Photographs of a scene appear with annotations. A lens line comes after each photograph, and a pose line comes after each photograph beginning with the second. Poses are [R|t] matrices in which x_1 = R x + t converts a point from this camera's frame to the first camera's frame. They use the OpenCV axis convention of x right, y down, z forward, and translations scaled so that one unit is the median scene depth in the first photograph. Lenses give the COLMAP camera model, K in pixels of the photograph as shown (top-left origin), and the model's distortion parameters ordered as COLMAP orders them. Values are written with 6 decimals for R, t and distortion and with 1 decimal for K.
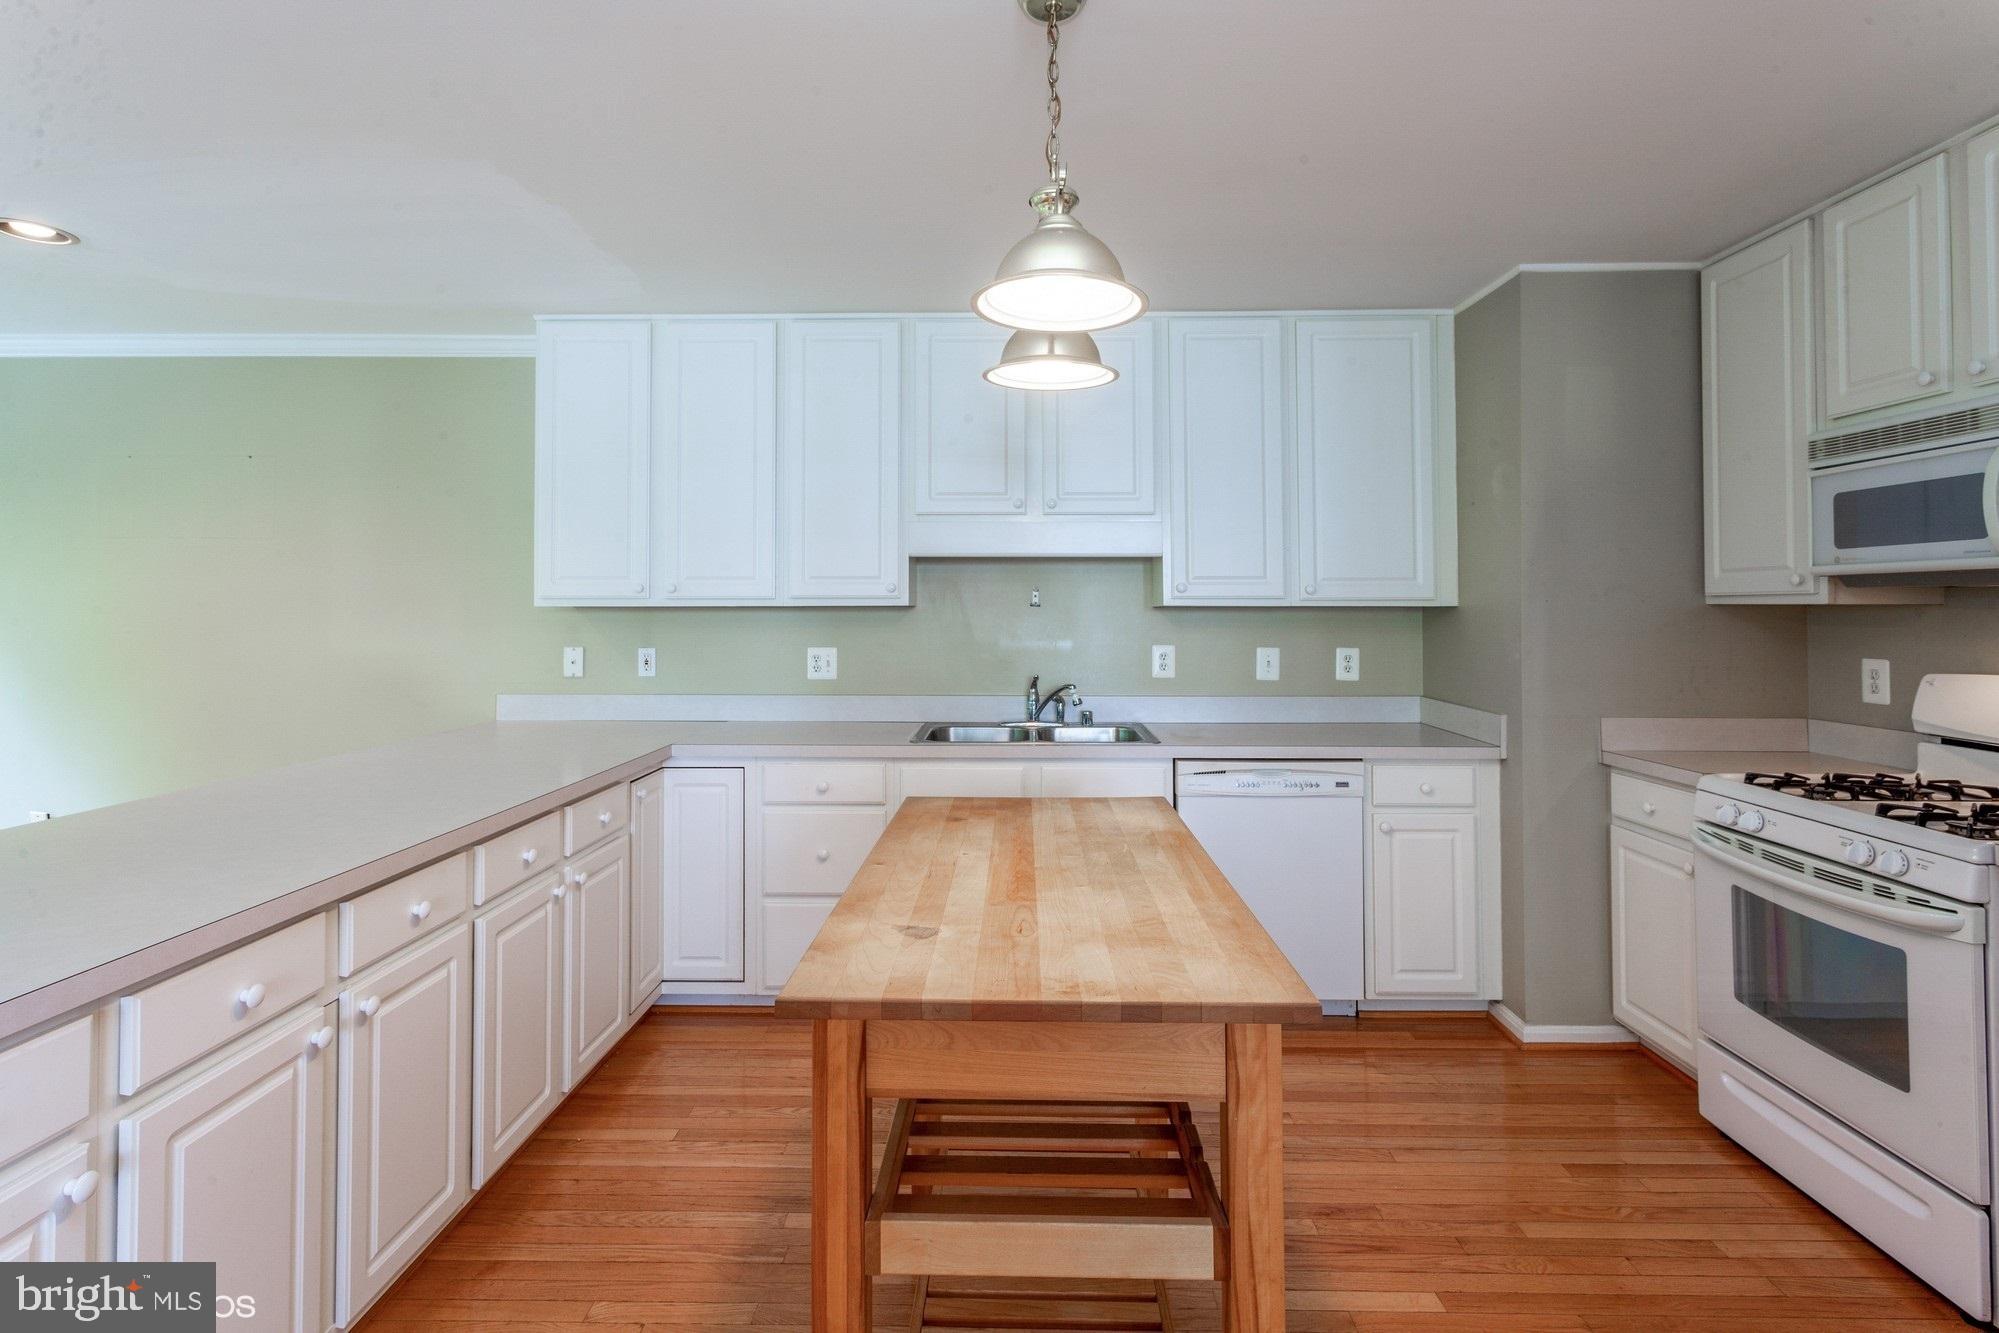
lens RADIAL K [[977.6, 0, 998.2], [0, 977.6, 590.7], [0, 0, 1]] dist [-0.000343, 0.001869]
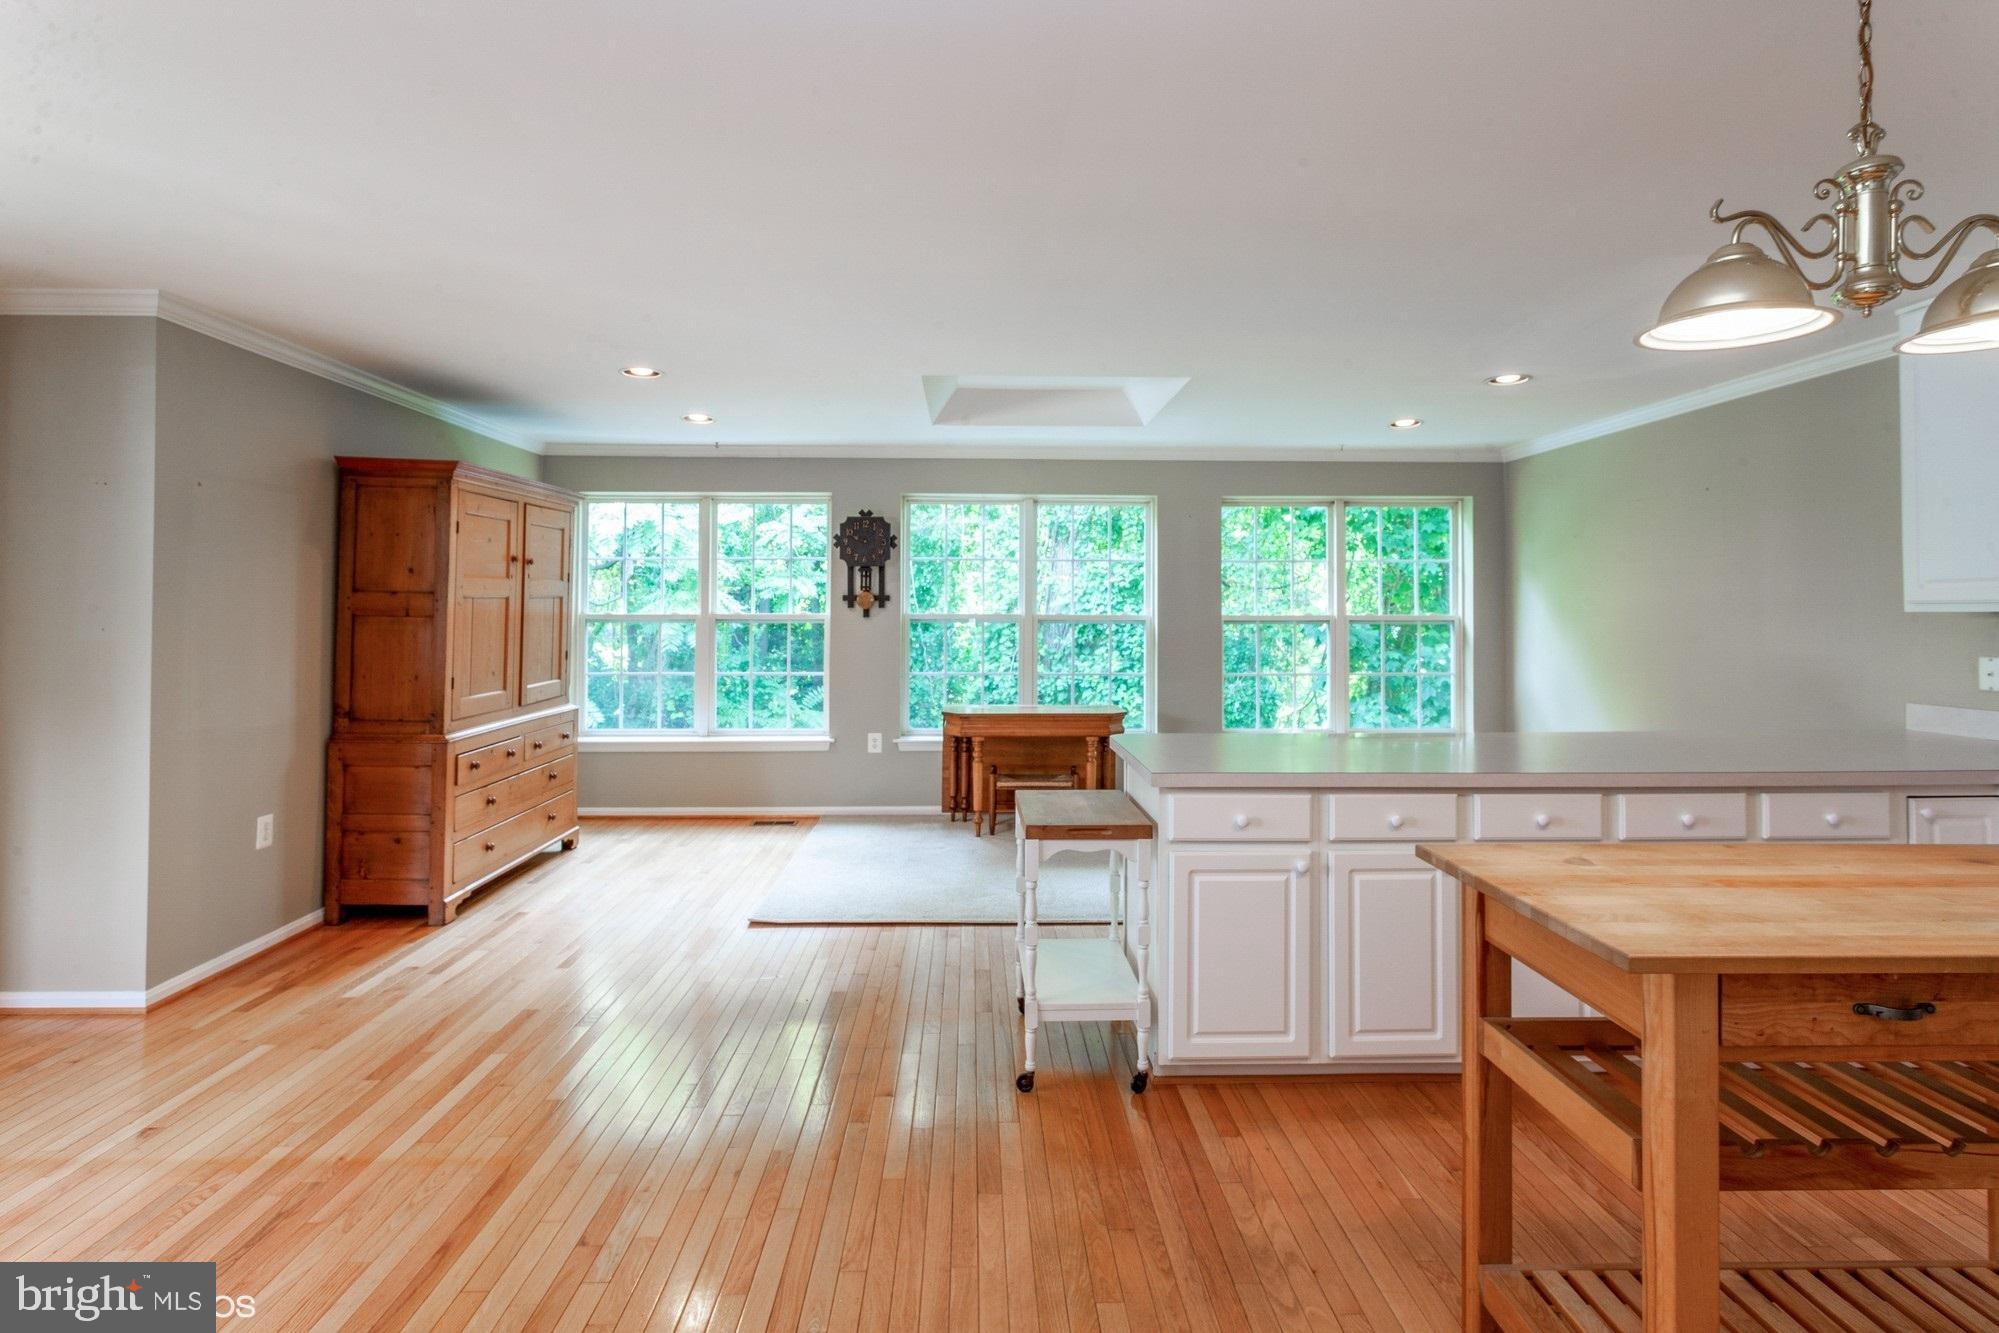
lens RADIAL K [[977.6, 0, 998.2], [0, 977.6, 590.7], [0, 0, 1]] dist [-0.000343, 0.001869]
pose [[0.047082, -0.022655, -0.998634, 0.455845], [0.019208, 0.999578, -0.021771, -0.000853], [0.998706, -0.018157, 0.047497, 0.062165]]
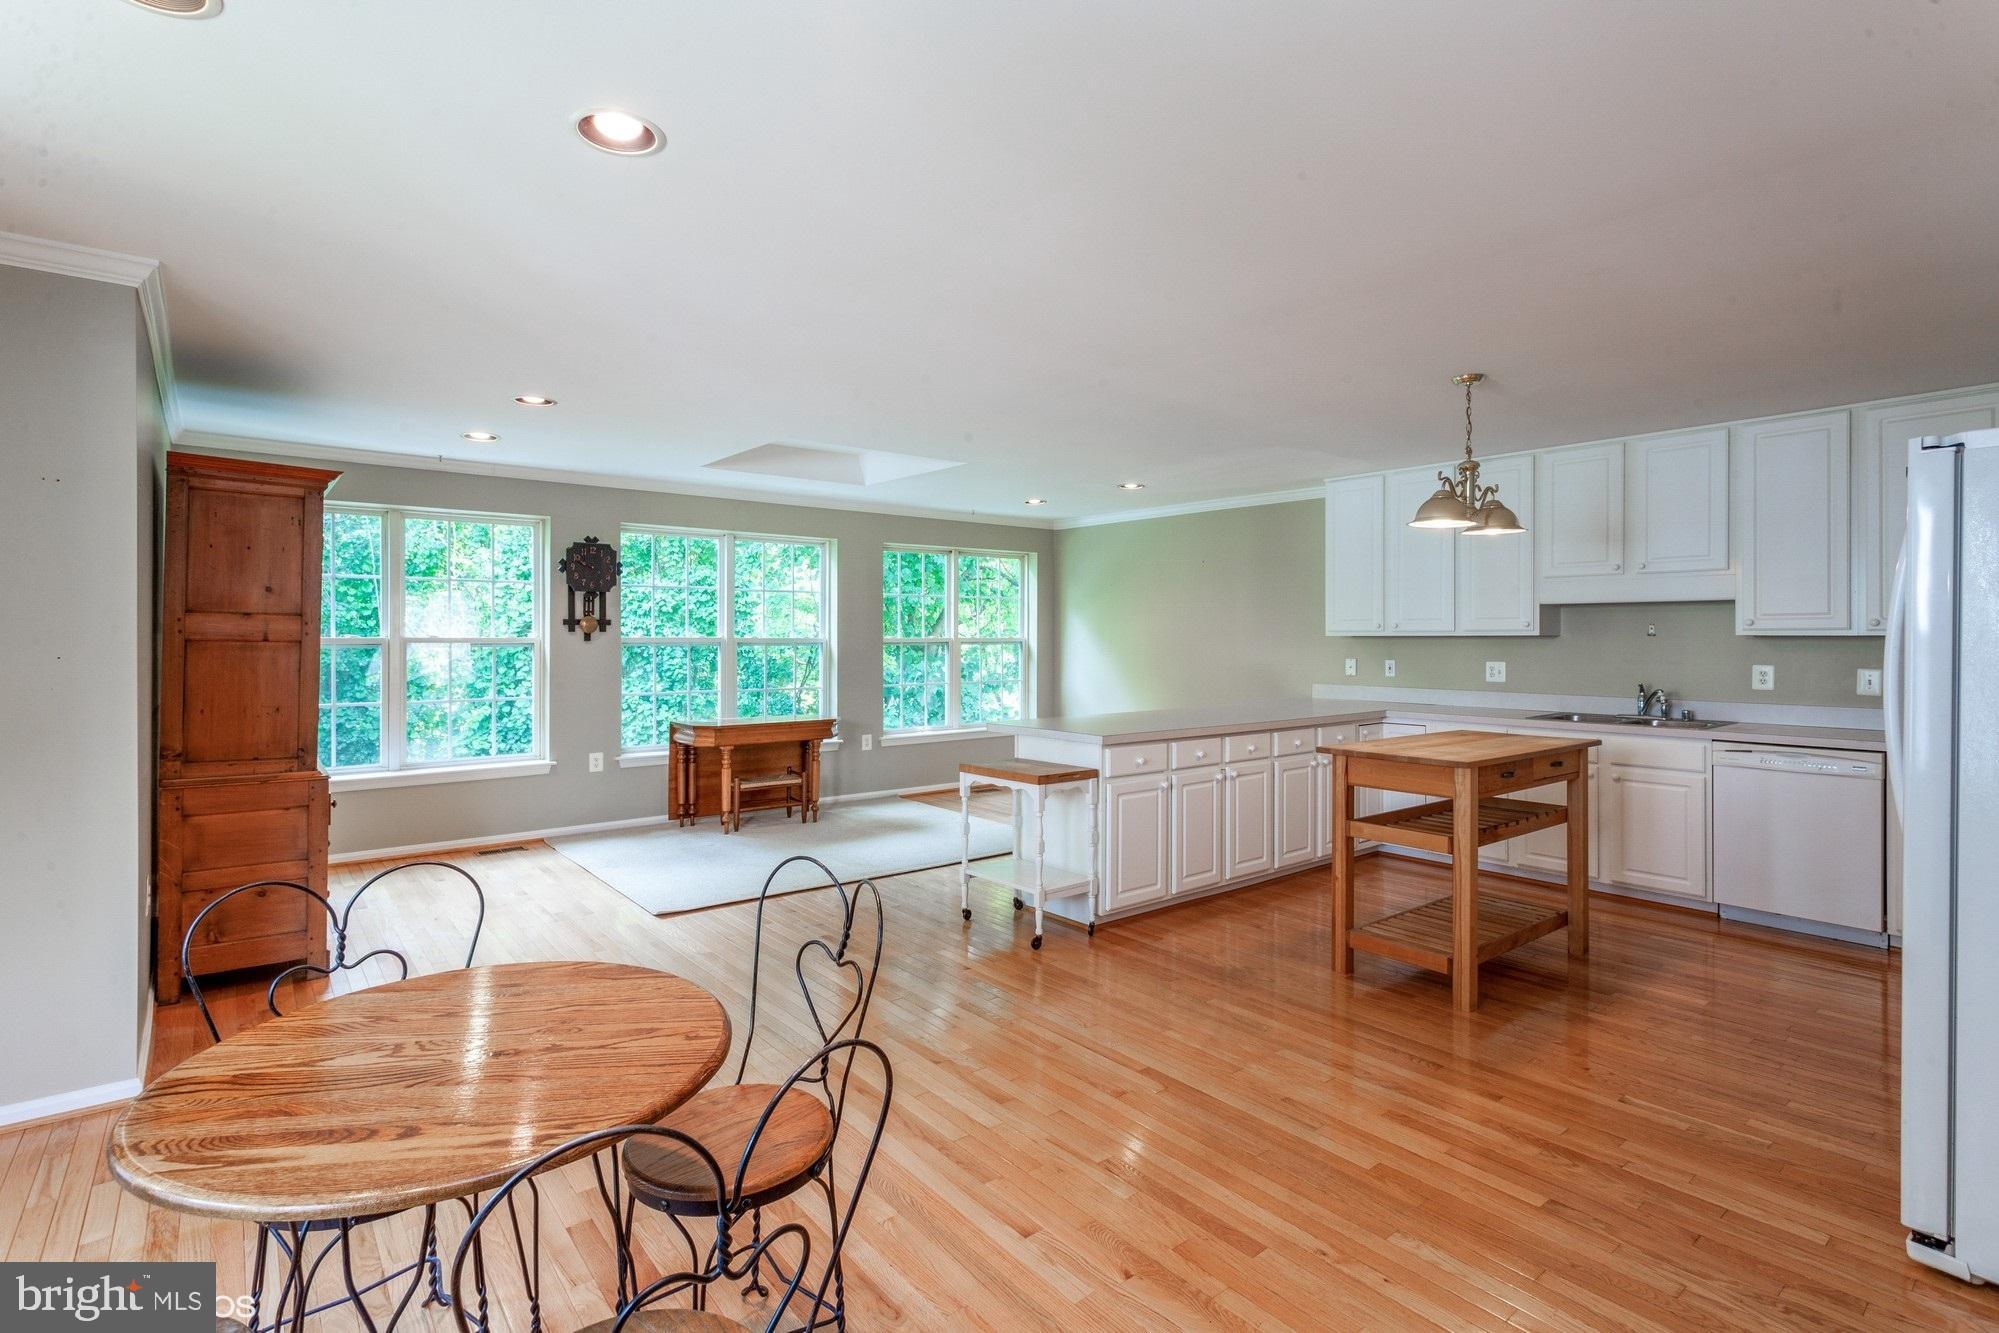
lens RADIAL K [[965.9, 0, 998.5], [0, 965.9, 640.3], [0, 0, 1]] dist [0.000533, 0.001686]
pose [[0.644748, 0.003701, -0.764386, 0.542021], [0.014889, 0.999738, 0.017399, -0.017272], [0.764250, -0.022599, 0.644524, -0.679585]]
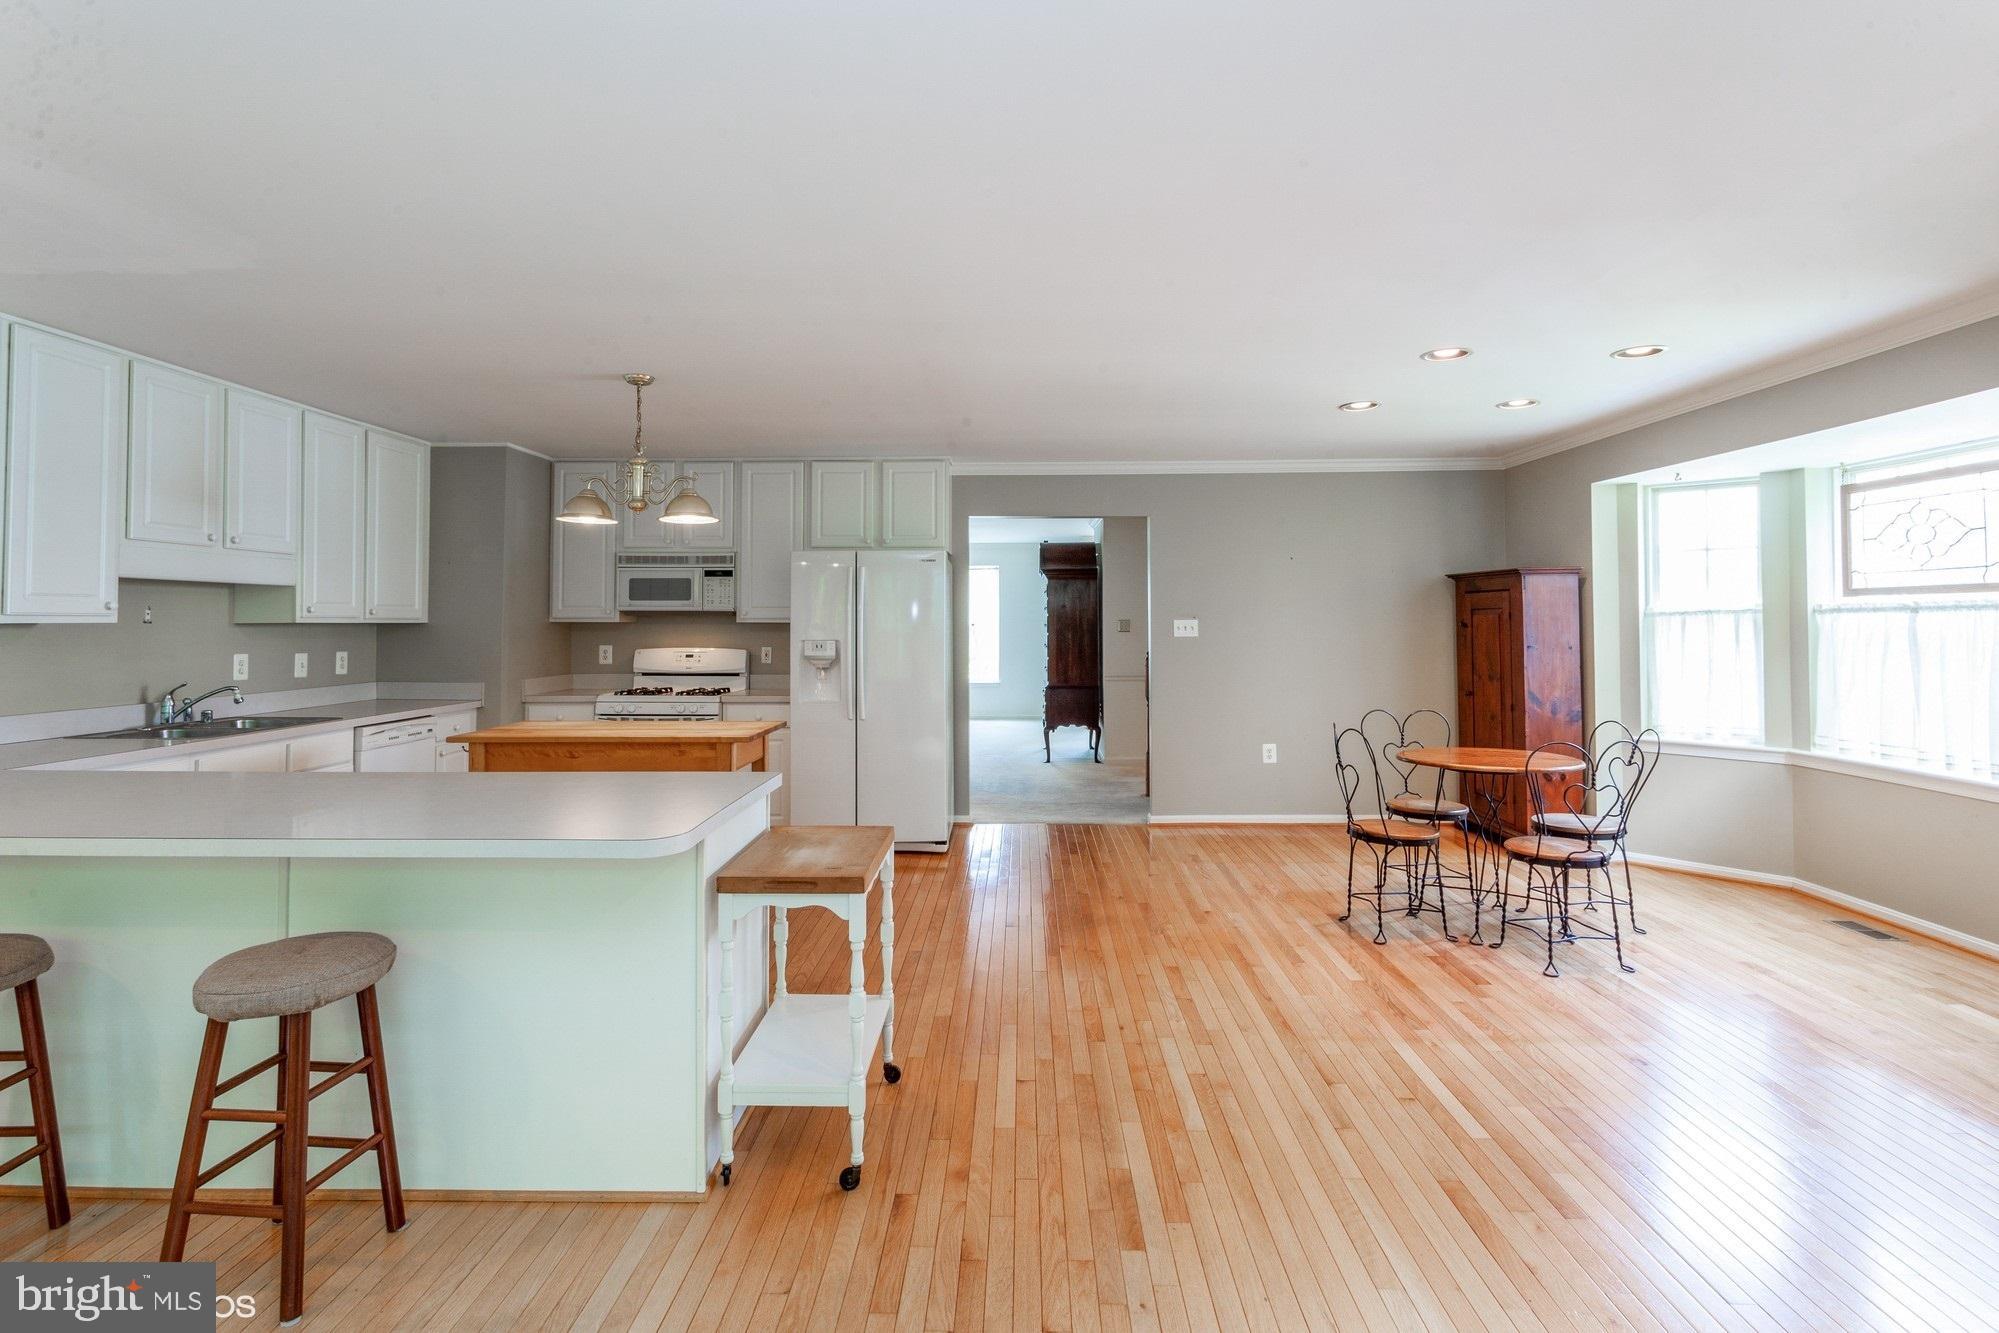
lens RADIAL K [[977.6, 0, 998.2], [0, 977.6, 590.7], [0, 0, 1]] dist [-0.000343, 0.001869]
pose [[0.003081, 0.031149, 0.999510, -1.170994], [-0.019596, 0.999325, -0.031083, -0.005718], [-0.999803, -0.019491, 0.003689, 0.031167]]
